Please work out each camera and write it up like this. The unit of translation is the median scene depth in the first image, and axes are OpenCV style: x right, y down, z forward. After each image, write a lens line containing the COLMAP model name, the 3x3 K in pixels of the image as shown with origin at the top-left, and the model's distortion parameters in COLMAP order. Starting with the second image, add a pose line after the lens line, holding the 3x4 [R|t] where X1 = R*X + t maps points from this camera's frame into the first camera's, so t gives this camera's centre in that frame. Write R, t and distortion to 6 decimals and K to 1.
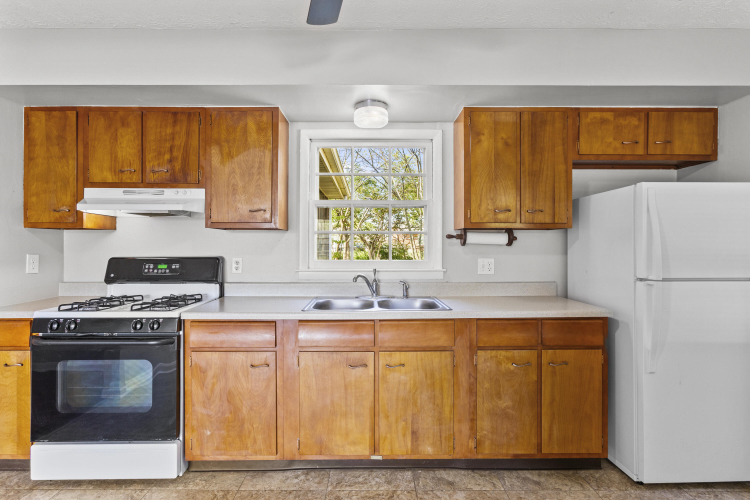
lens RADIAL K [[370.4, 0, 375.0], [0, 370.4, 250.0], [0, 0, 1]] dist [-0.000960, -0.000065]
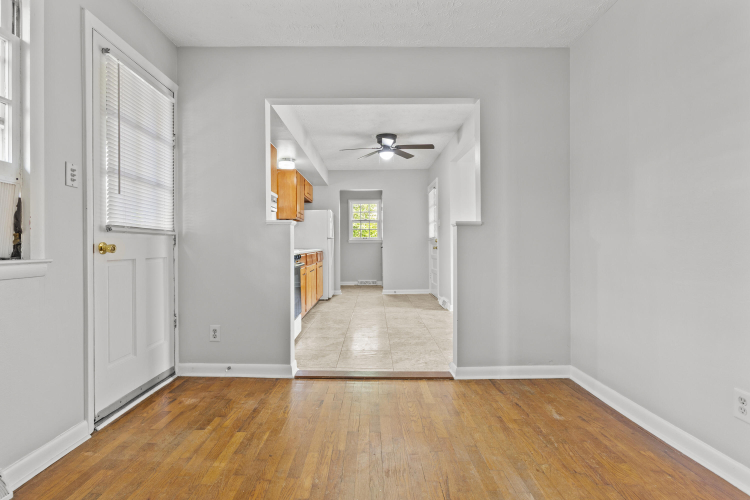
lens RADIAL K [[370.4, 0, 375.0], [0, 370.4, 250.0], [0, 0, 1]] dist [-0.000960, -0.000065]
pose [[-0.013604, -0.012023, 0.999835, -2.230877], [0.008852, 0.999887, 0.012144, 0.123605], [-0.999868, 0.009015, -0.013496, 0.519873]]
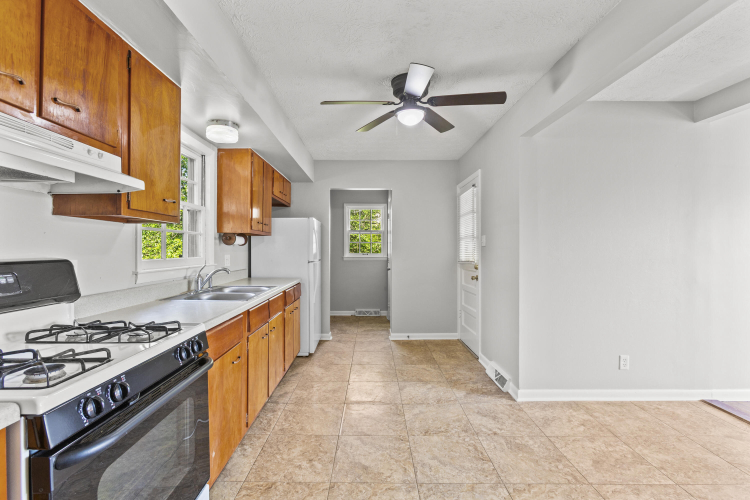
lens RADIAL K [[344.6, 0, 372.7], [0, 344.6, 252.7], [0, 0, 1]] dist [-0.001186, 0.000550]
pose [[-0.013360, -0.010831, 0.999852, -1.107344], [-0.001477, 0.999940, 0.010812, 0.001505], [-0.999910, -0.001332, -0.013375, 0.549106]]
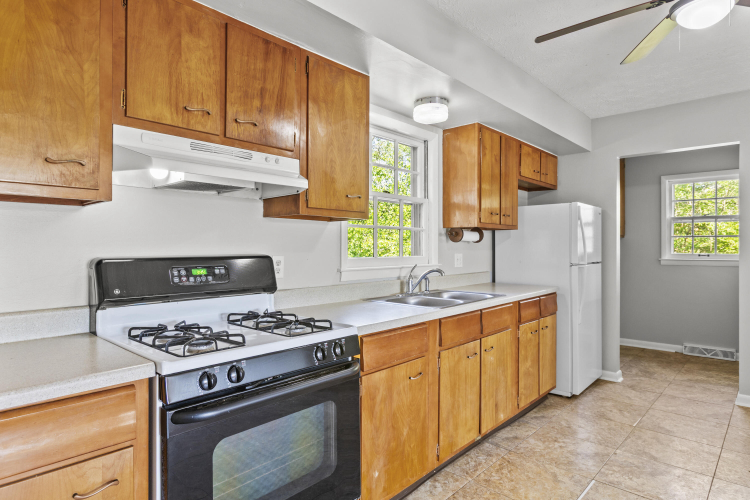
lens RADIAL K [[438.3, 0, 374.5], [0, 438.3, 248.6], [0, 0, 1]] dist [-0.001205, 0.000761]
pose [[0.672815, -0.002485, 0.739807, -0.998197], [0.002592, 0.999996, 0.001002, 0.006704], [-0.739807, 0.001244, 0.672818, 0.320300]]
